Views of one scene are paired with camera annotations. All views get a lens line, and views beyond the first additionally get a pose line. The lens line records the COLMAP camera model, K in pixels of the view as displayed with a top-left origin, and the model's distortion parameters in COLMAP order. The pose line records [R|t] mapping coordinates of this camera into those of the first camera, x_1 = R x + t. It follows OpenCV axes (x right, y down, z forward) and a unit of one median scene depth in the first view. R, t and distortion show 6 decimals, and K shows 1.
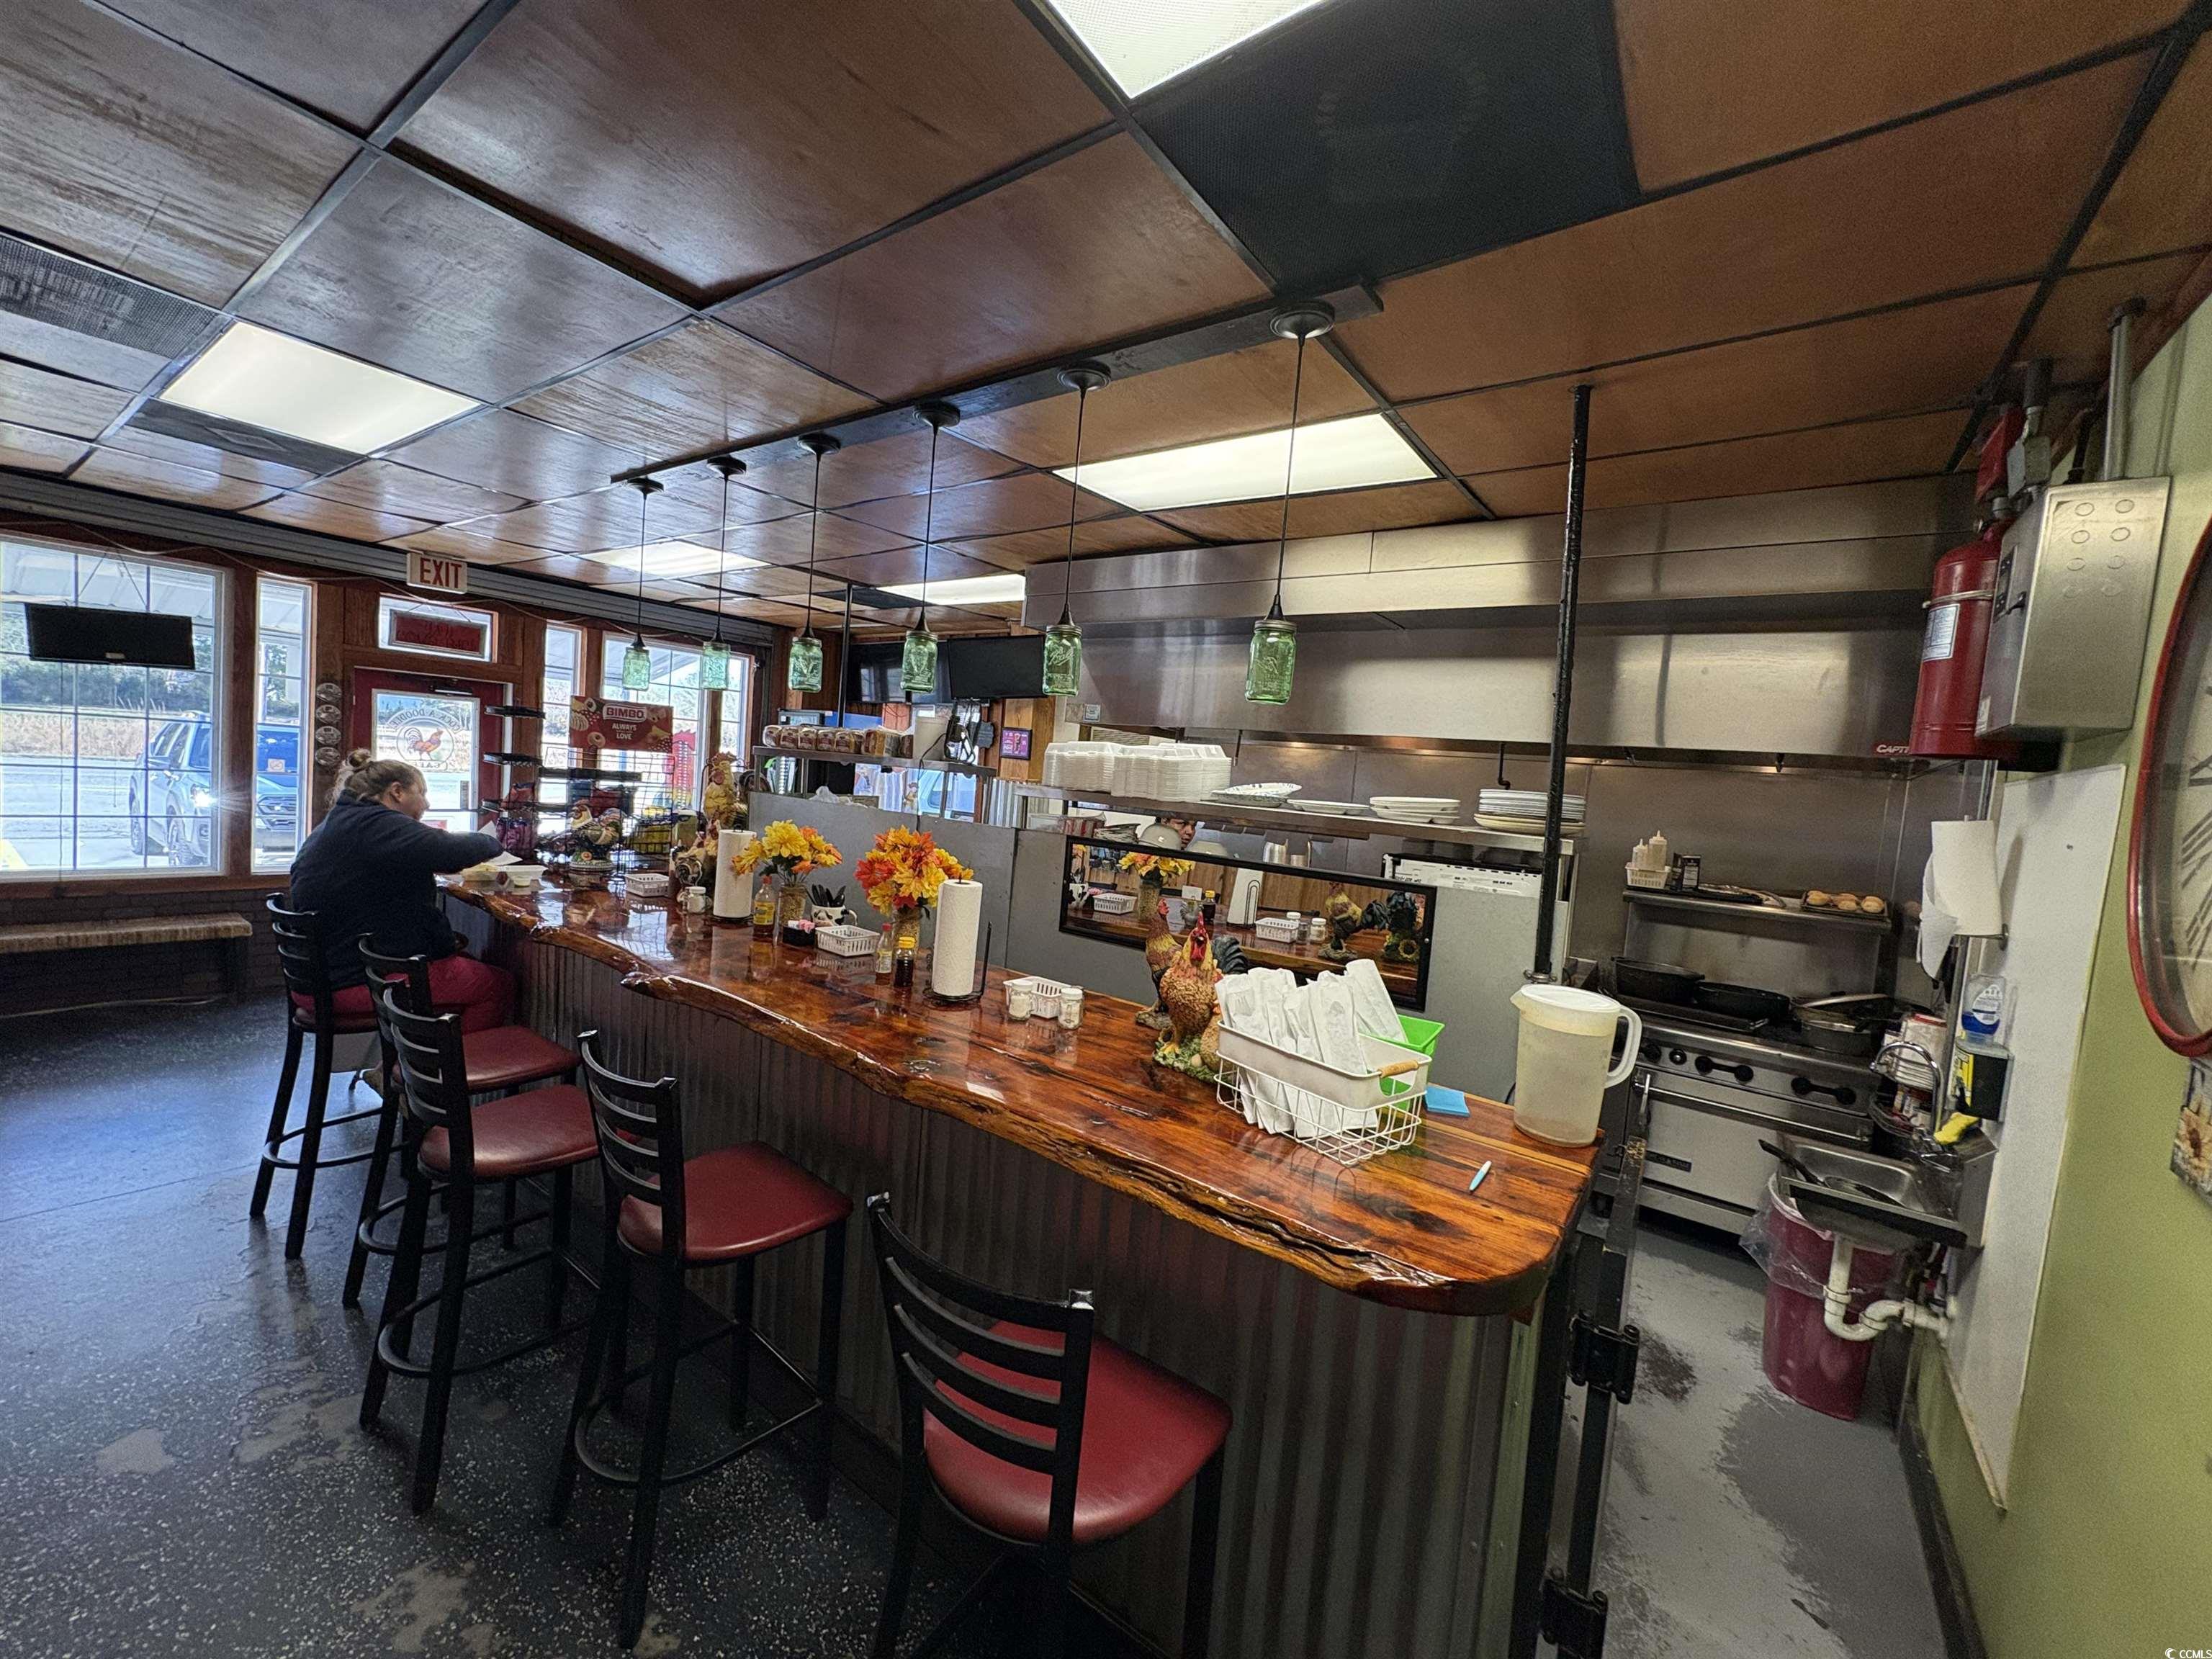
lens RADIAL K [[880.5, 0, 1108.7], [0, 880.5, 828.3], [0, 0, 1]] dist [-0.000117, 0.000391]
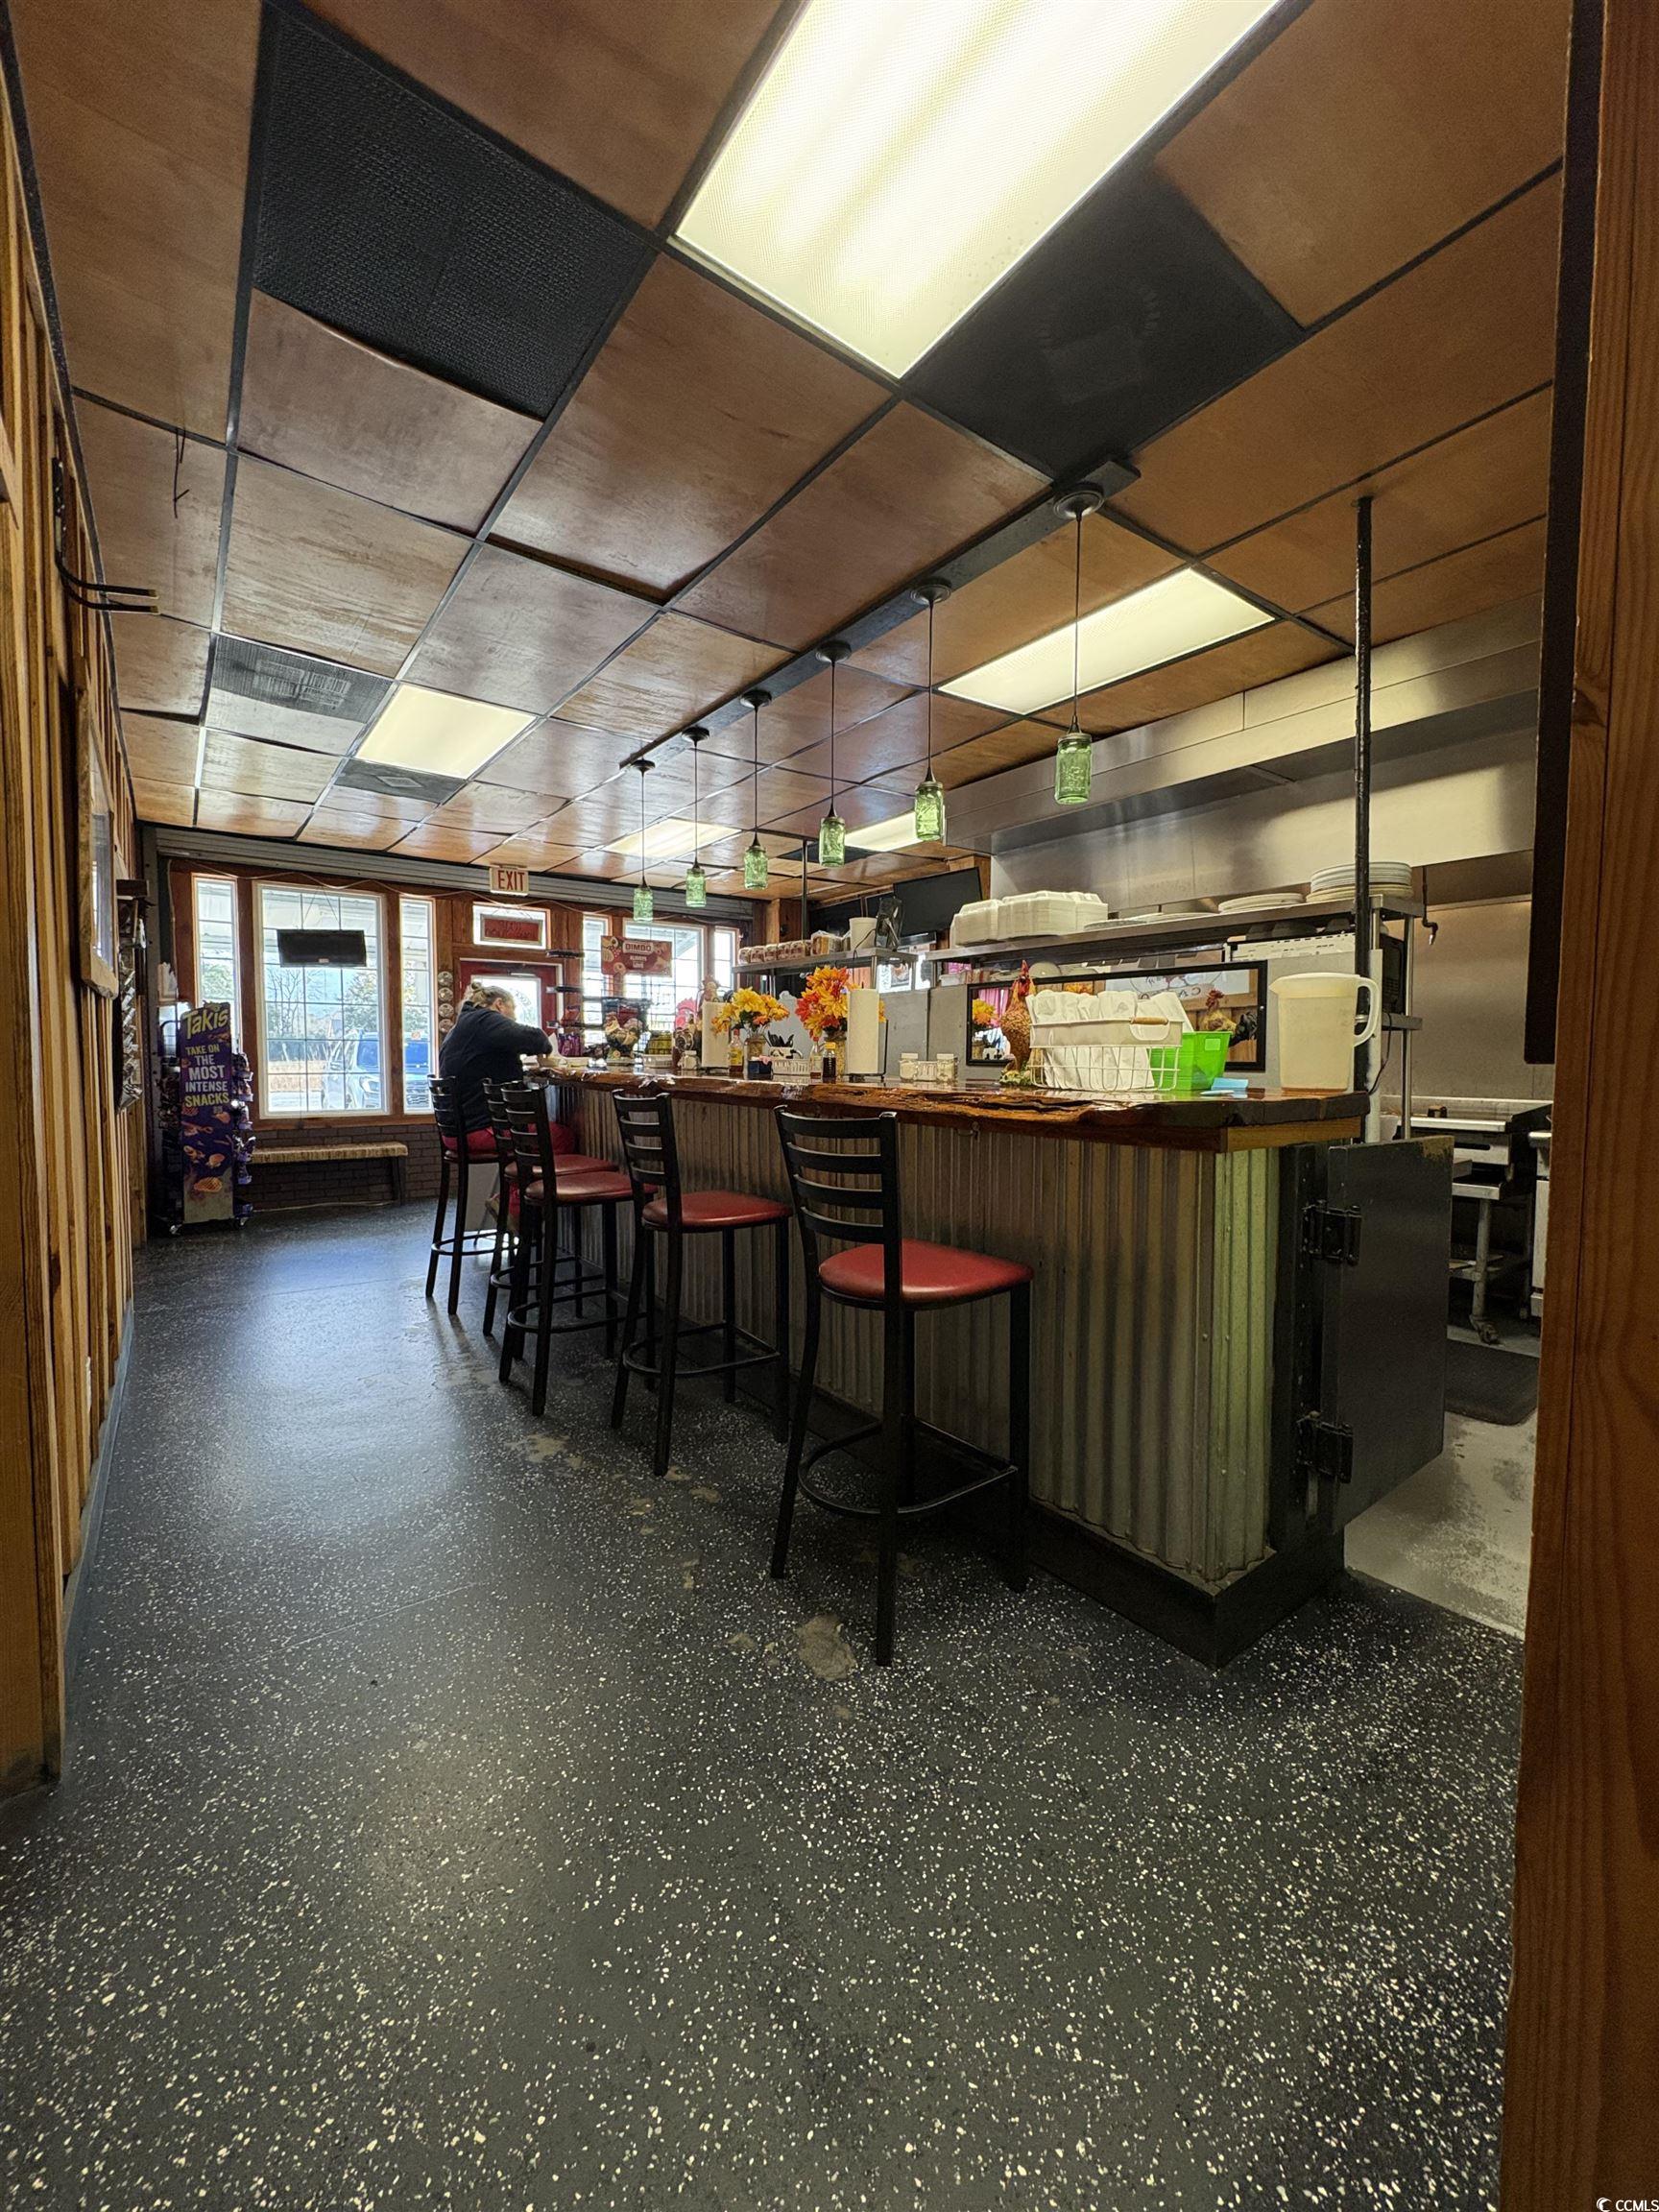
lens RADIAL K [[880.5, 0, 832.4], [0, 880.5, 1103.3], [0, 0, 1]] dist [-0.000117, 0.000391]
pose [[0.953549, -0.059373, -0.295329, 0.132615], [0.053374, 0.998172, -0.028341, 0.210526], [0.296472, 0.011261, 0.954975, -0.216633]]
